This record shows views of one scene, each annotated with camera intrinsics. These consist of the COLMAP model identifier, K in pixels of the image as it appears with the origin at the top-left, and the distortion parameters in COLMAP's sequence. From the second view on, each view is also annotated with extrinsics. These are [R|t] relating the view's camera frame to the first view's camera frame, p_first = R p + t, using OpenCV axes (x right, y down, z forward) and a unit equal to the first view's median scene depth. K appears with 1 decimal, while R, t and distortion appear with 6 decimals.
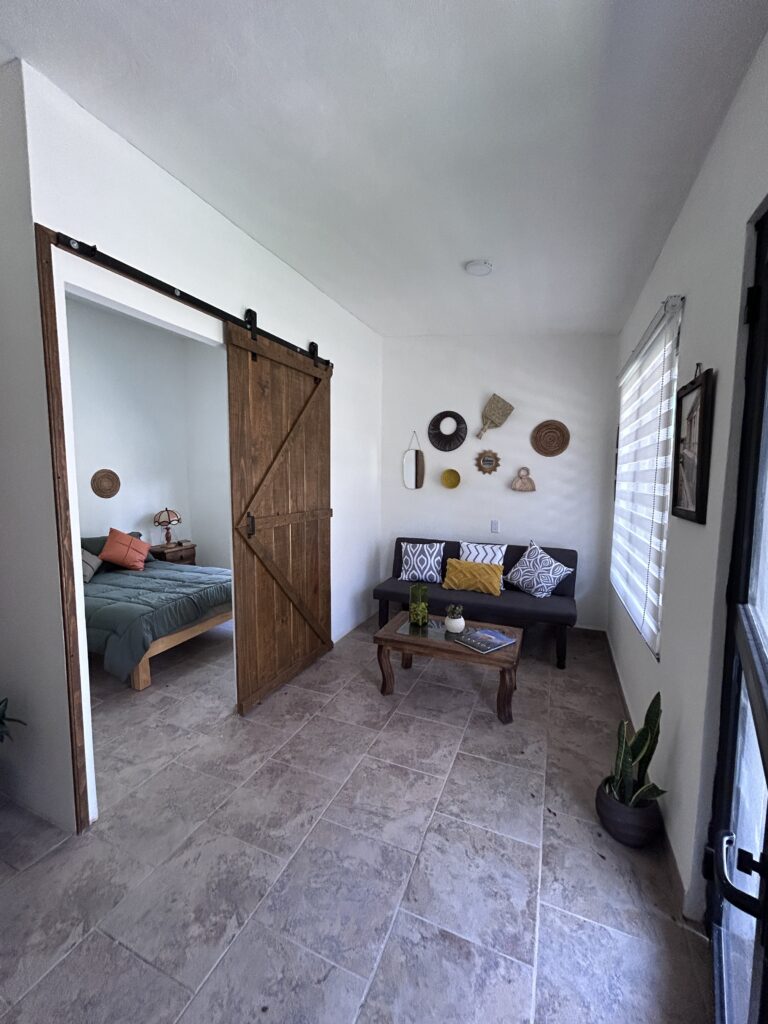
lens RADIAL K [[412.7, 0, 373.8], [0, 412.7, 512.2], [0, 0, 1]] dist [-0.000812, -0.000394]
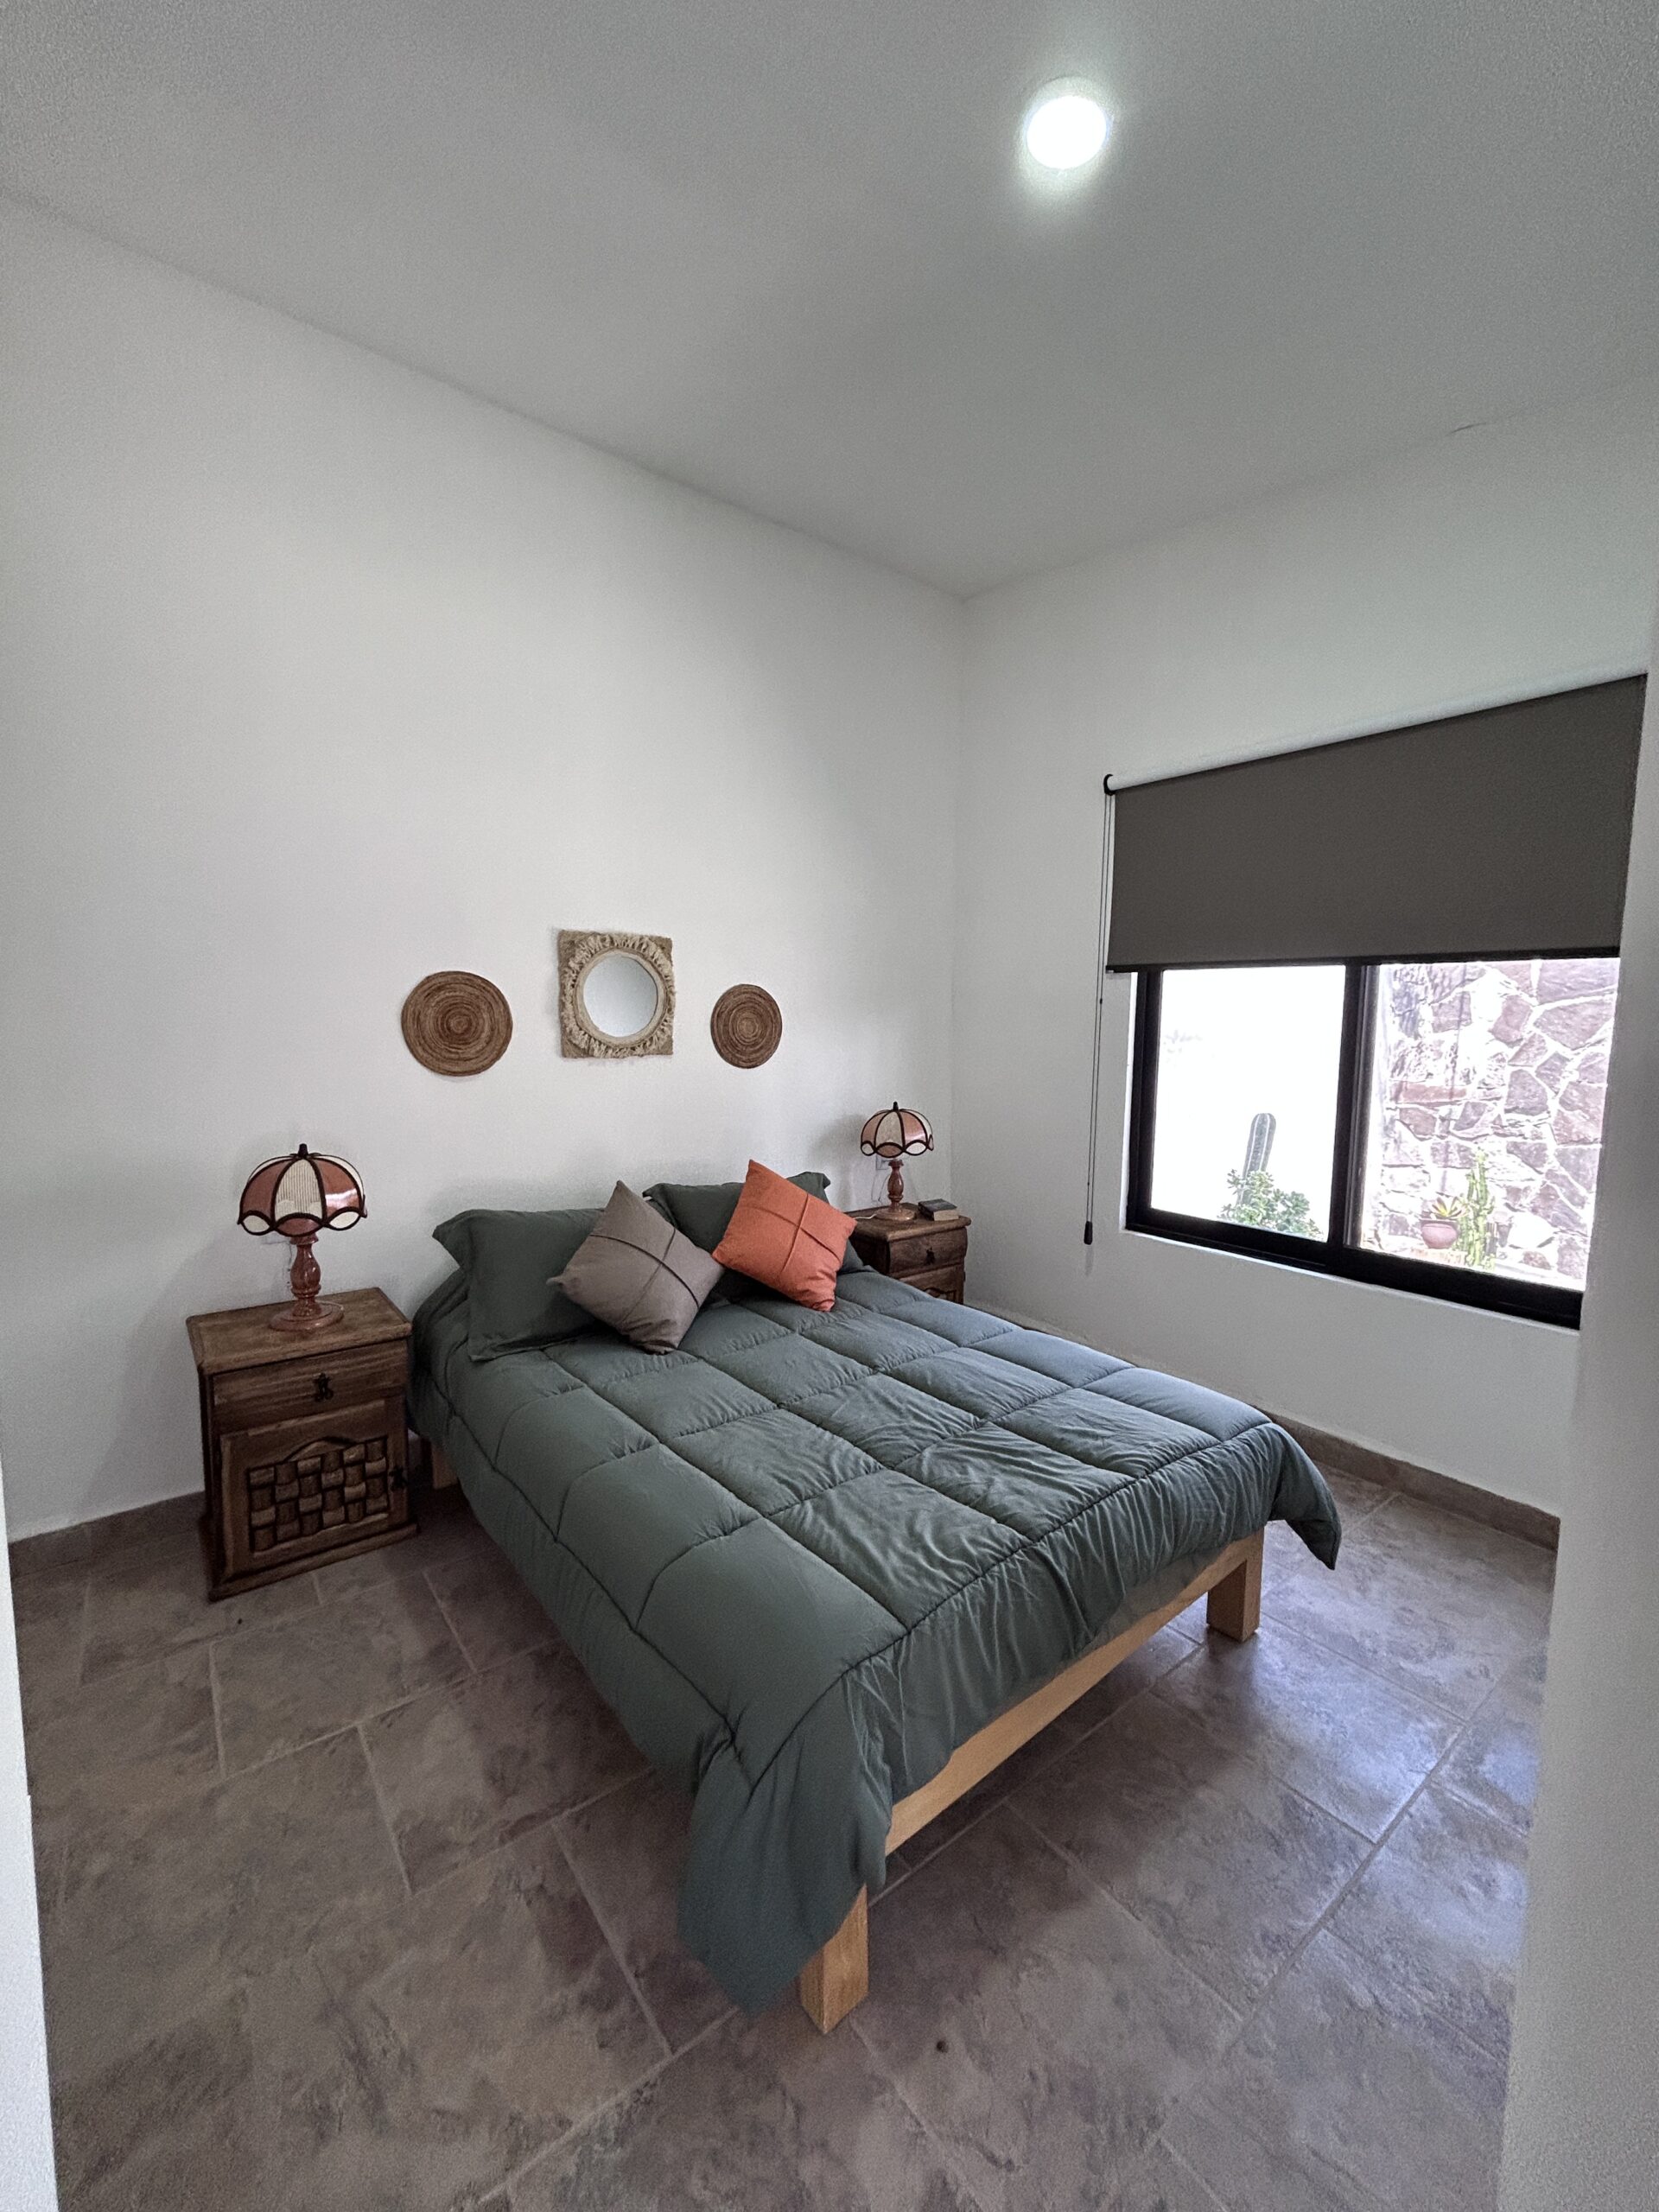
lens RADIAL K [[891.6, 0, 833.4], [0, 891.6, 1103.6], [0, 0, 1]] dist [-0.000812, -0.000394]
pose [[0.884038, 0.056035, -0.464043, -0.244488], [-0.055489, 0.998349, 0.014843, -0.020213], [0.464109, 0.012627, 0.885688, 0.387574]]
